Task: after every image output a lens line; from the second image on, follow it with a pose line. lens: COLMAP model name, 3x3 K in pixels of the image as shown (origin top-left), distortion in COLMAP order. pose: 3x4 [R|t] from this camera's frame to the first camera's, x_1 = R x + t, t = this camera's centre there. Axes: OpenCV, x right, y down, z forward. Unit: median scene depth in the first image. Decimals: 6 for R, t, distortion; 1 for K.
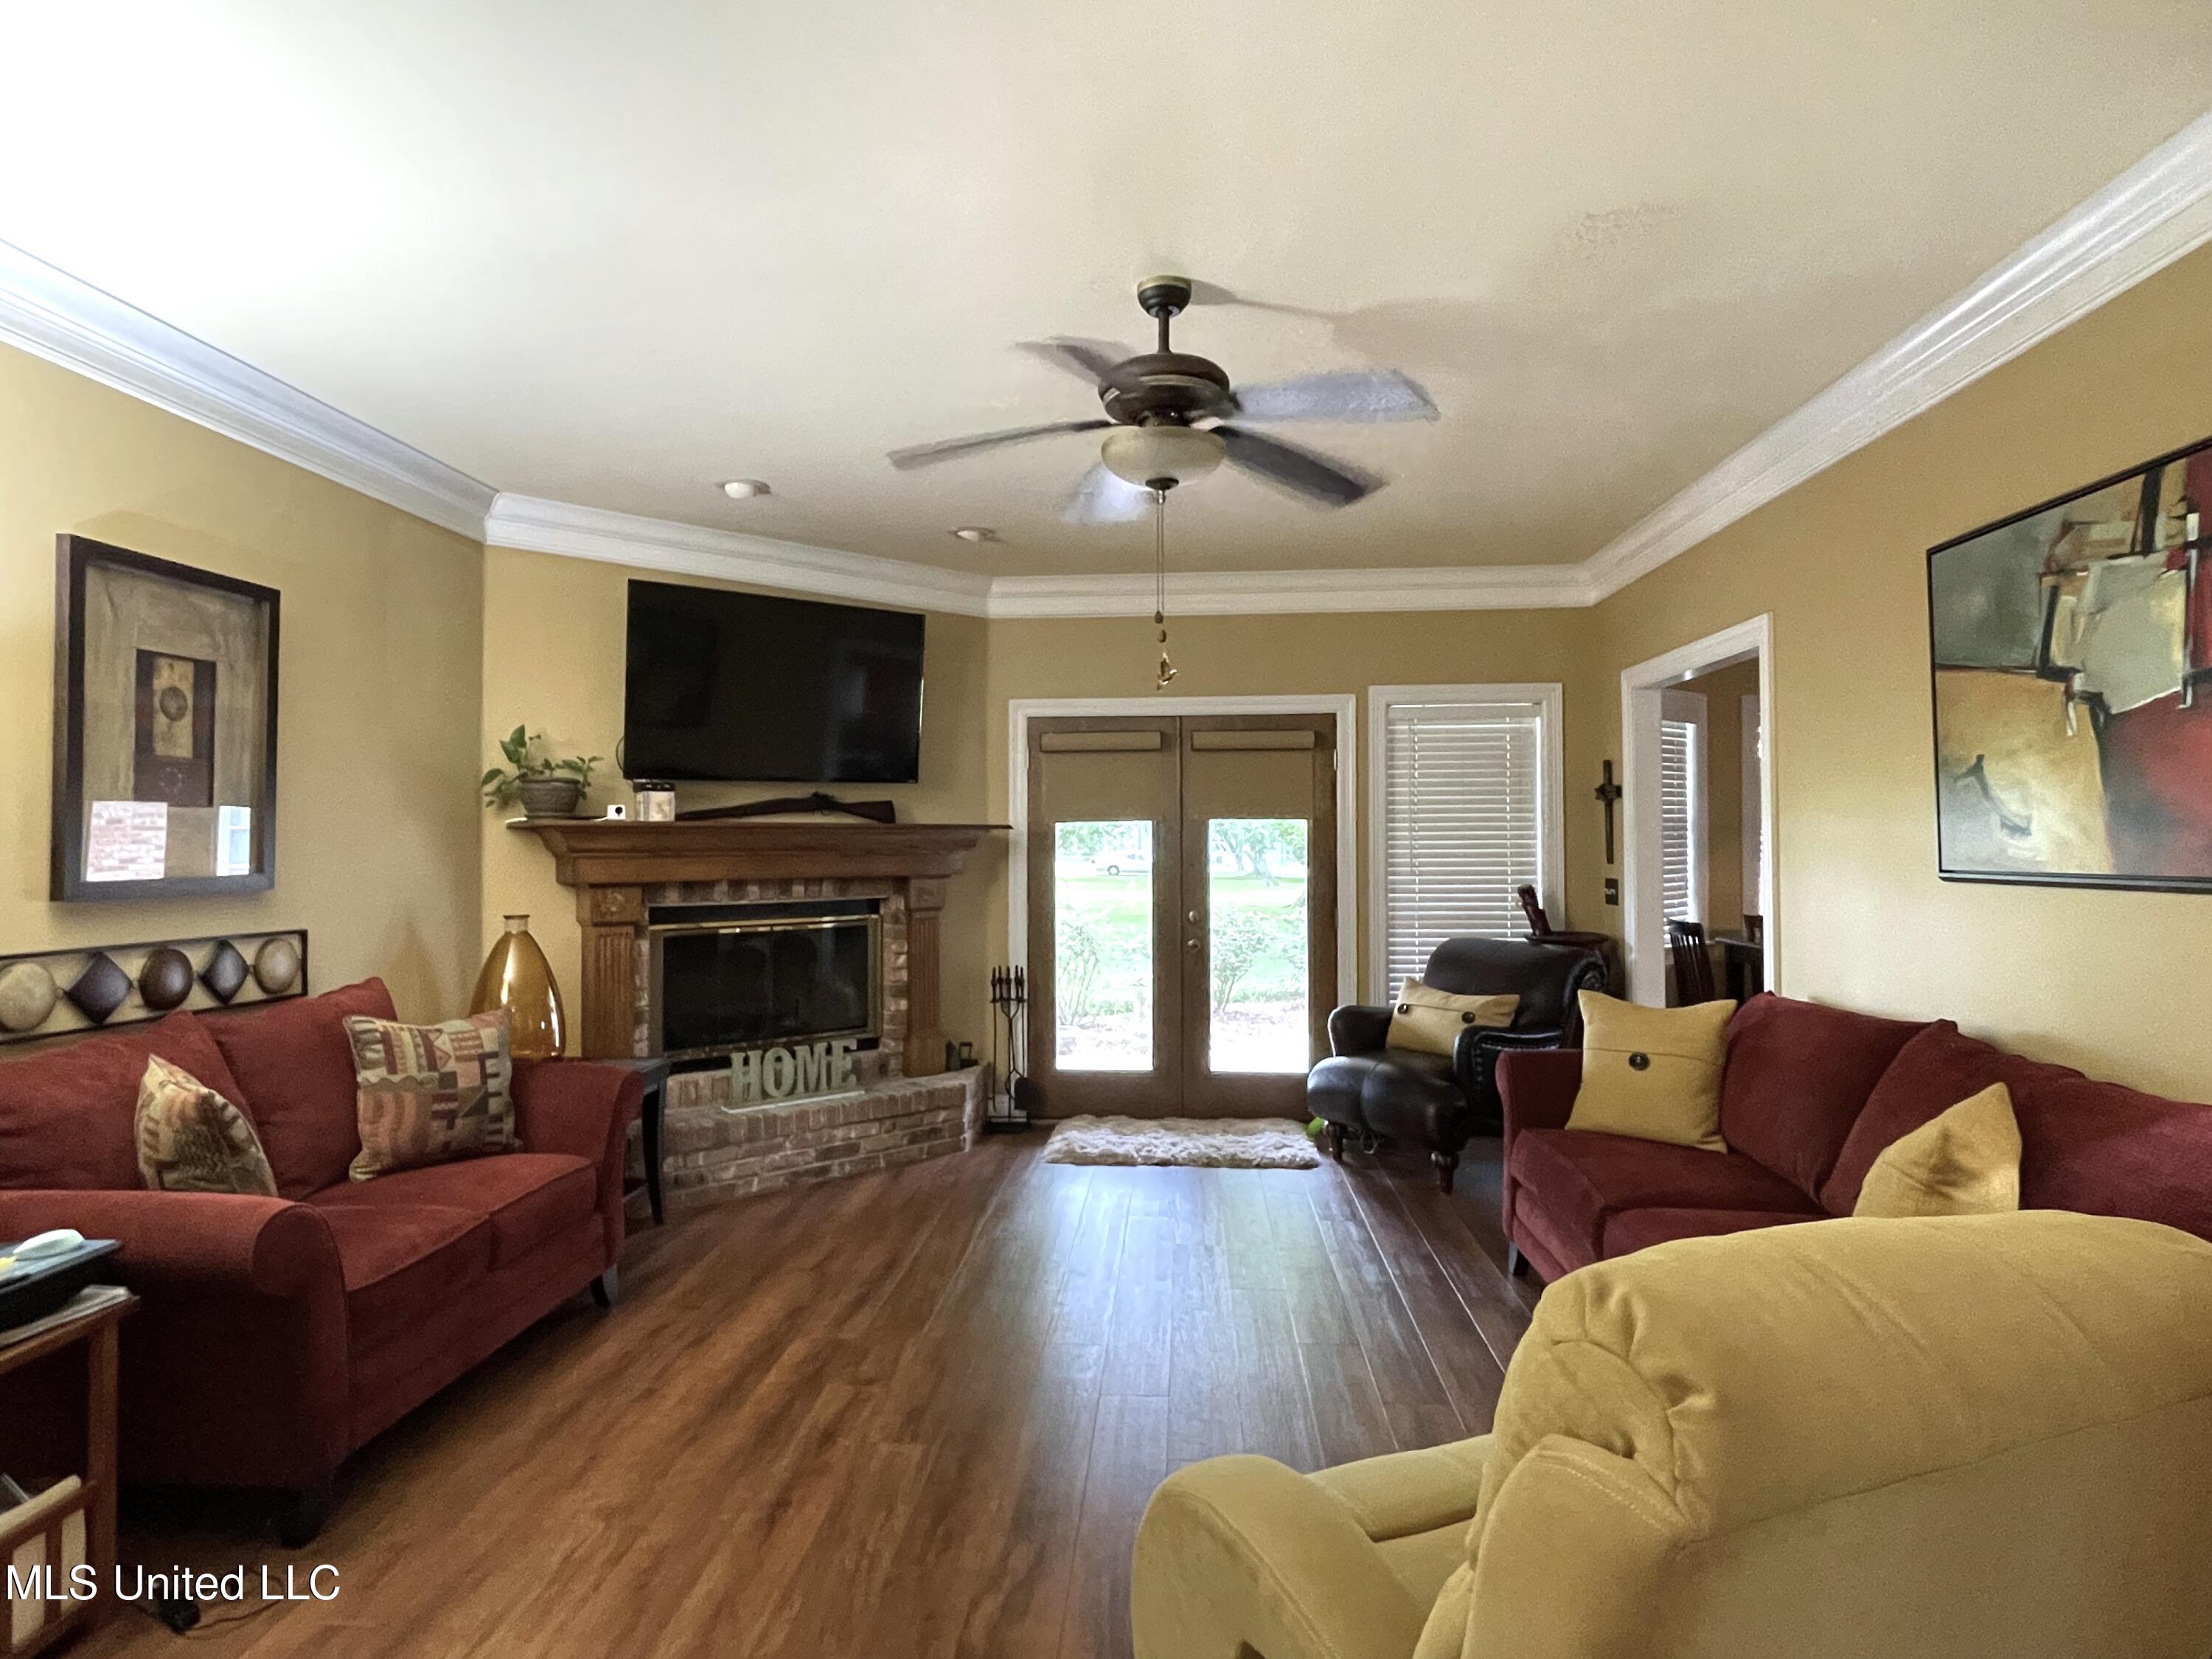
lens RADIAL K [[1224.2, 0, 1104.9], [0, 1224.2, 826.8], [0, 0, 1]] dist [-0.000179, -0.000015]
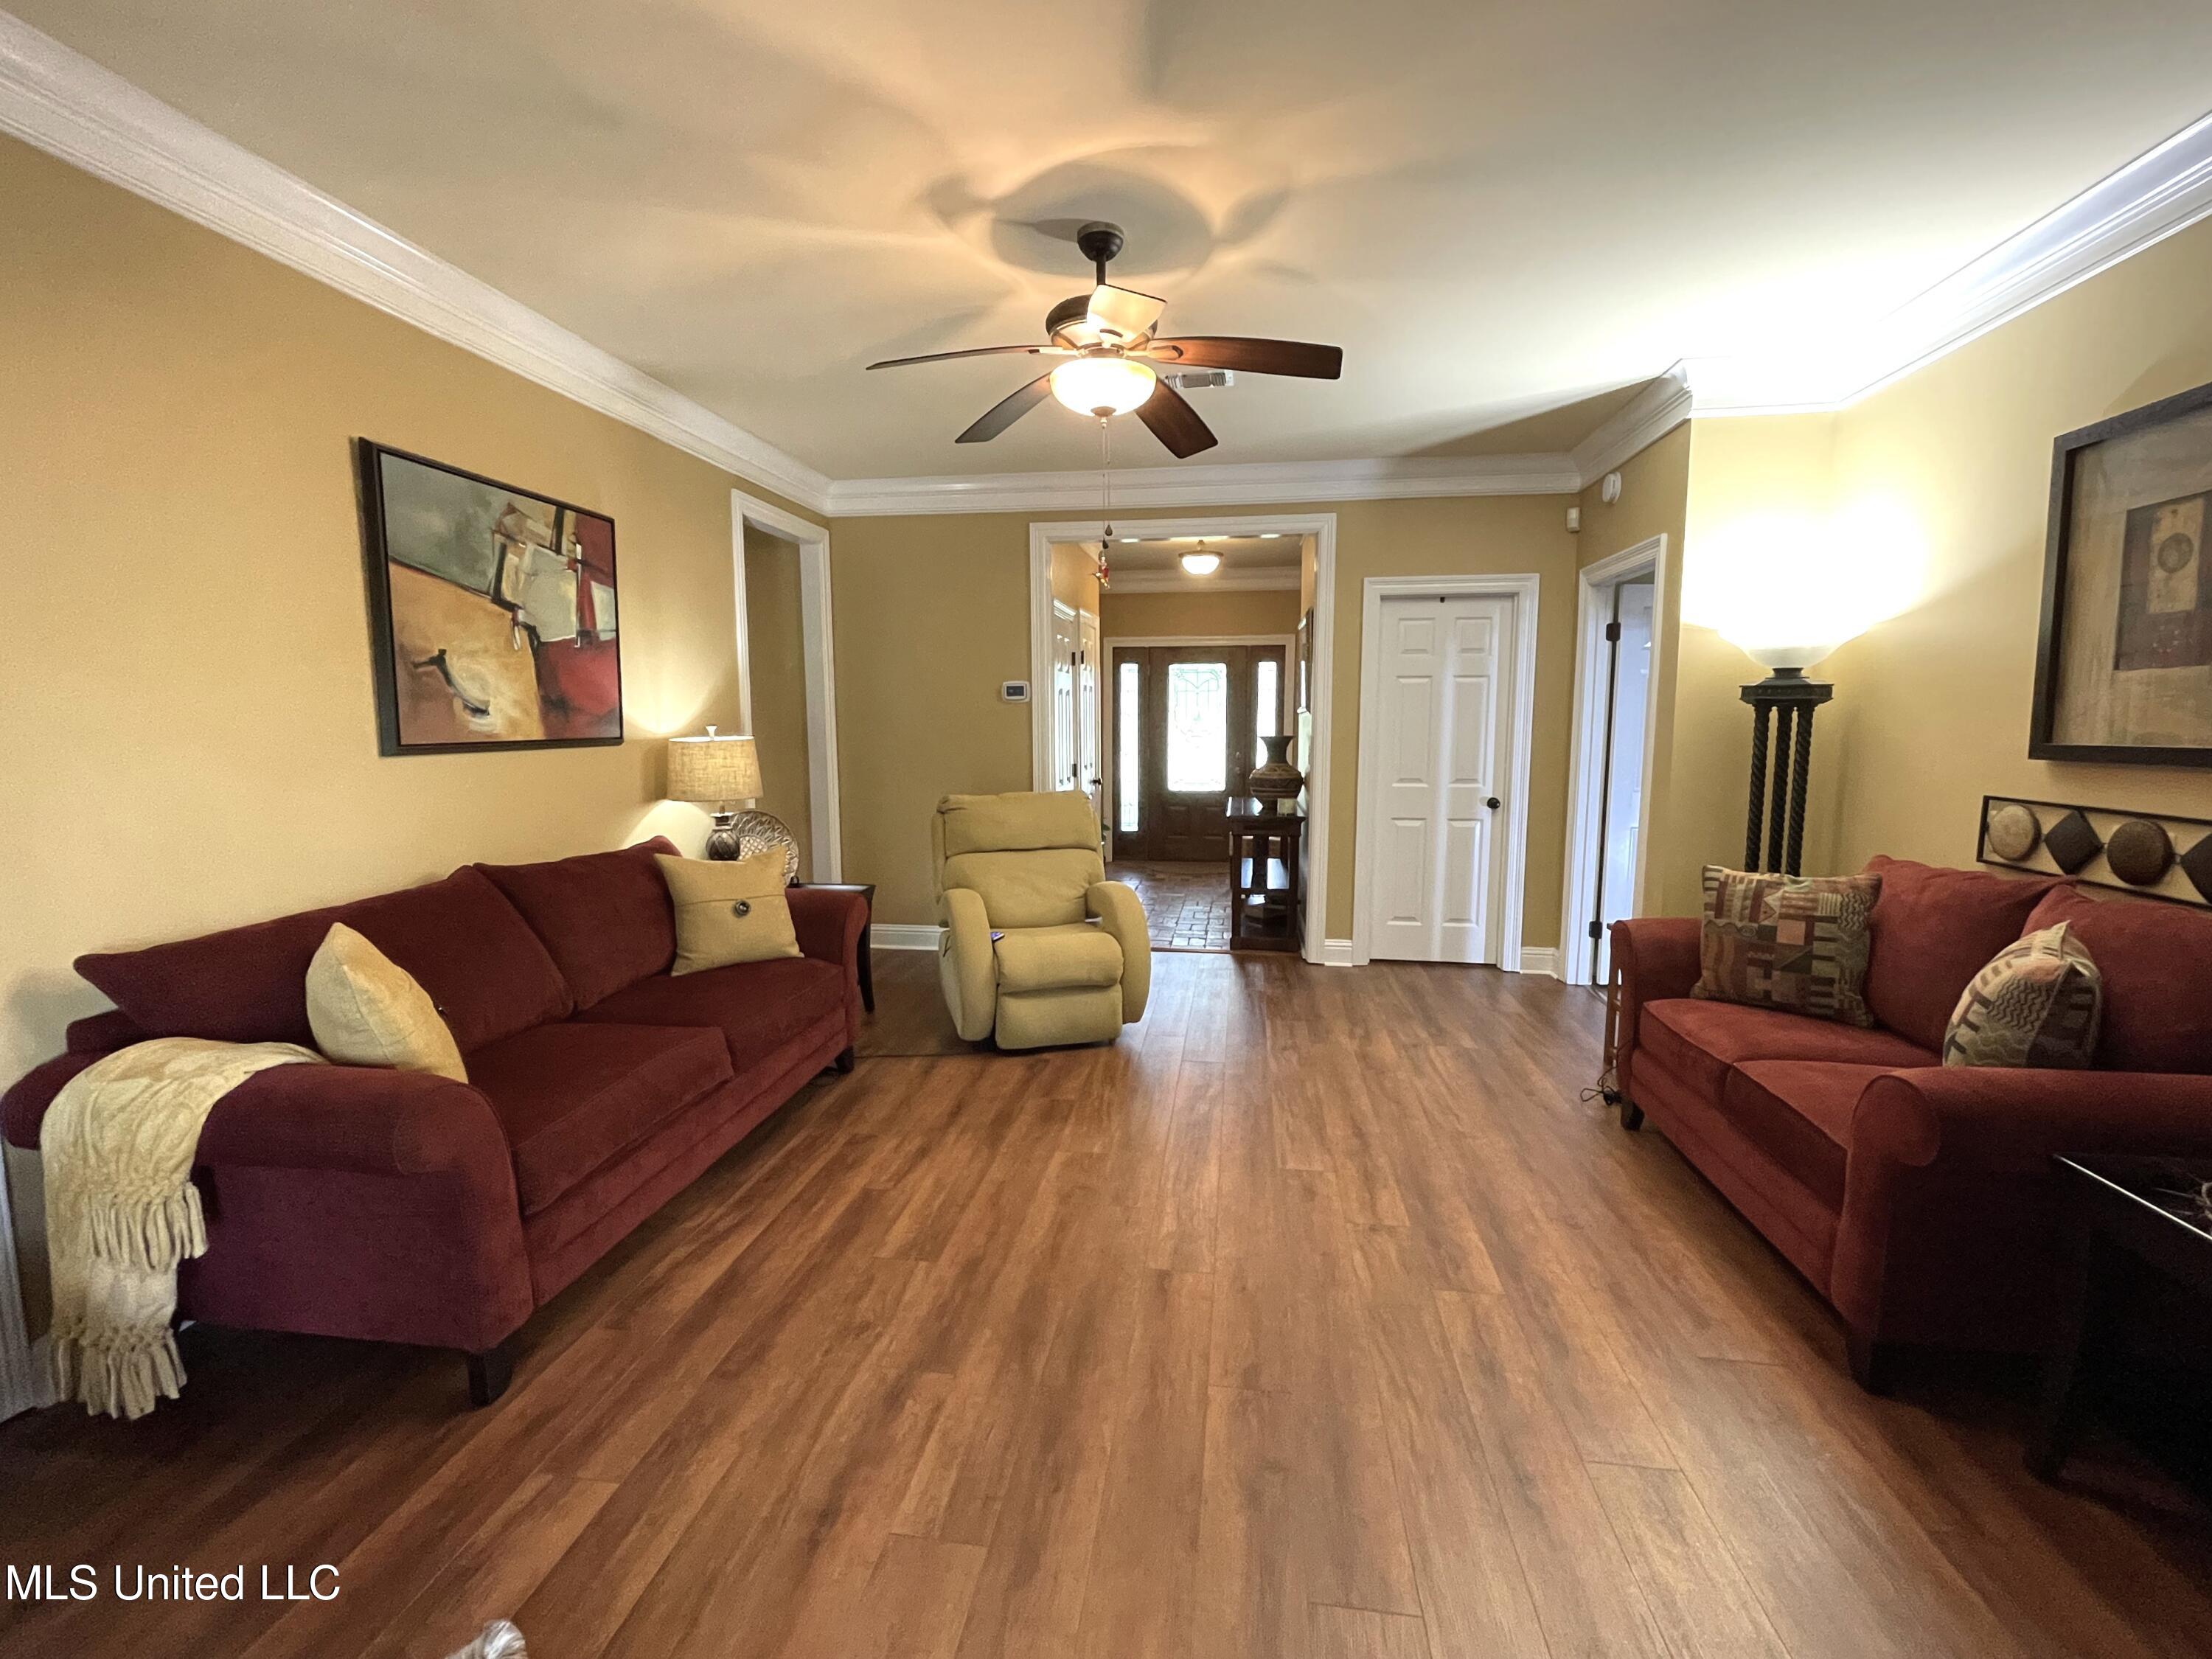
lens RADIAL K [[984.5, 0, 1103.6], [0, 984.5, 829.6], [0, 0, 1]] dist [-0.001591, -0.000124]
pose [[-0.997036, -0.001488, 0.076917, -0.029607], [0.006114, 0.995117, 0.098511, 0.031381], [-0.076688, 0.098689, -0.992159, 2.120141]]
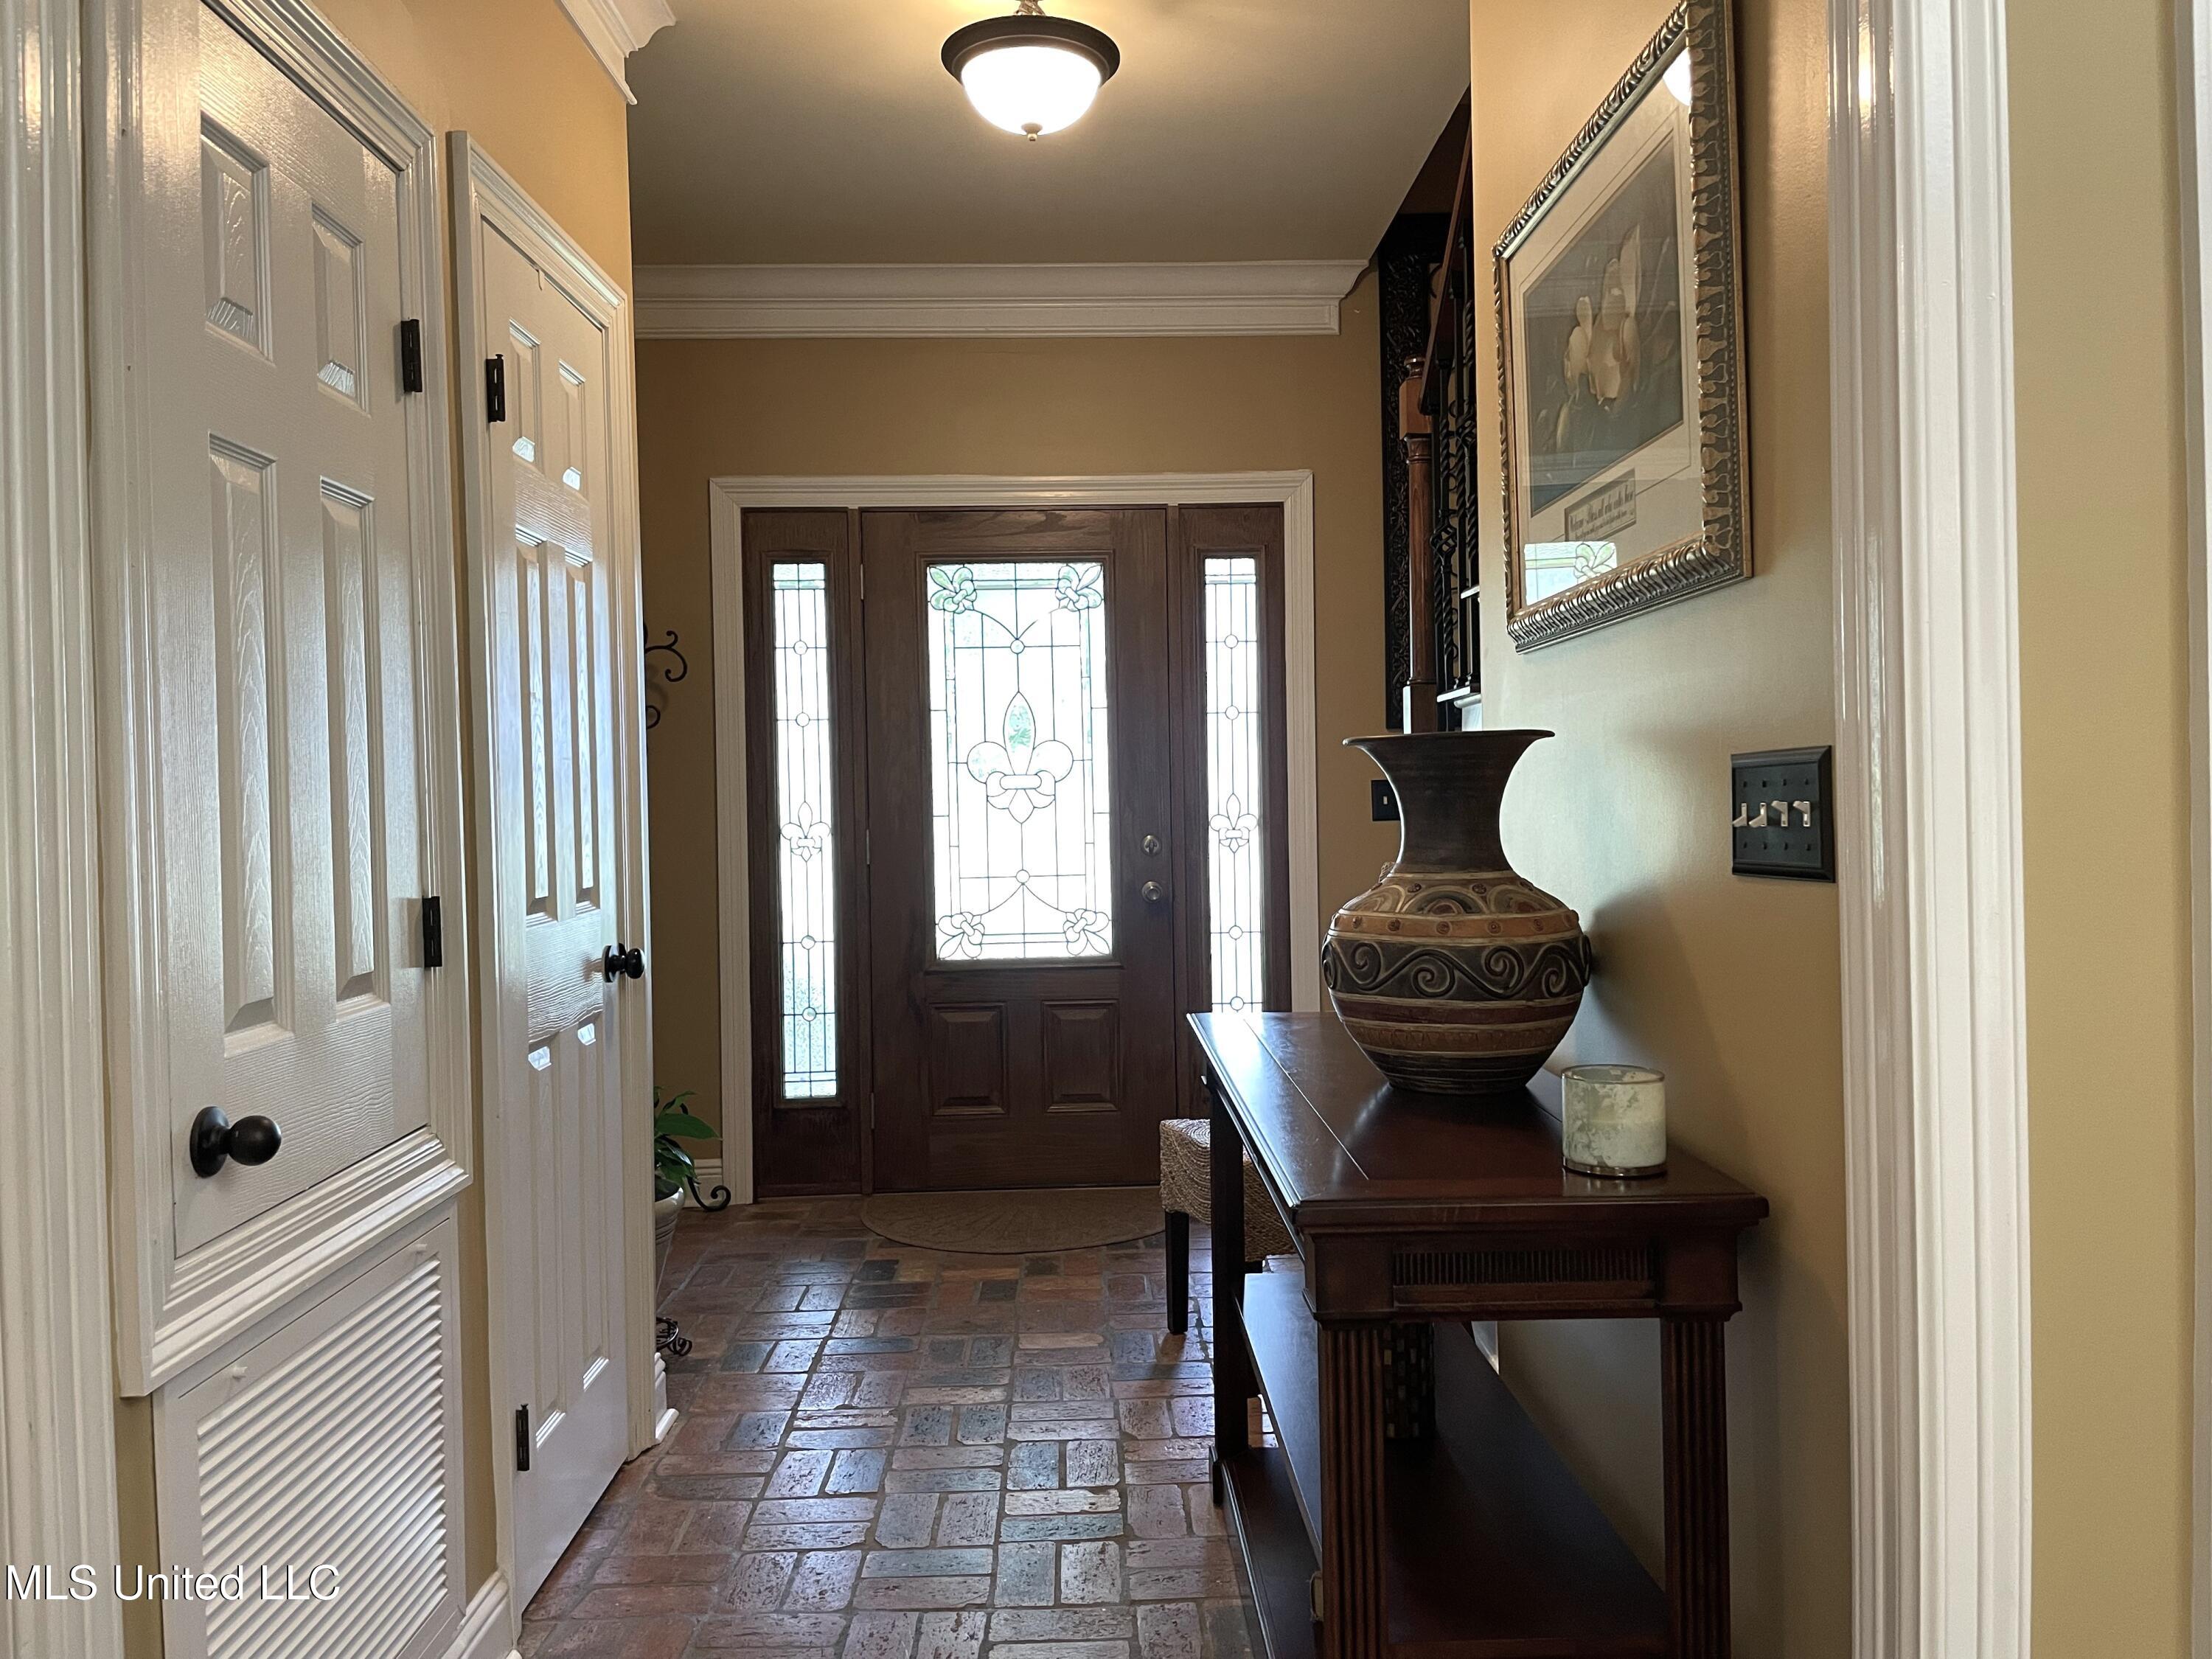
lens RADIAL K [[1669.2, 0, 1111.0], [0, 1669.2, 825.8], [0, 0, 1]] dist [0.001668, 0.000066]
pose [[-0.996182, 0.026060, -0.083322, -0.031158], [0.025280, 0.999626, 0.010403, 0.044548], [0.083562, 0.008257, -0.996468, 1.596829]]
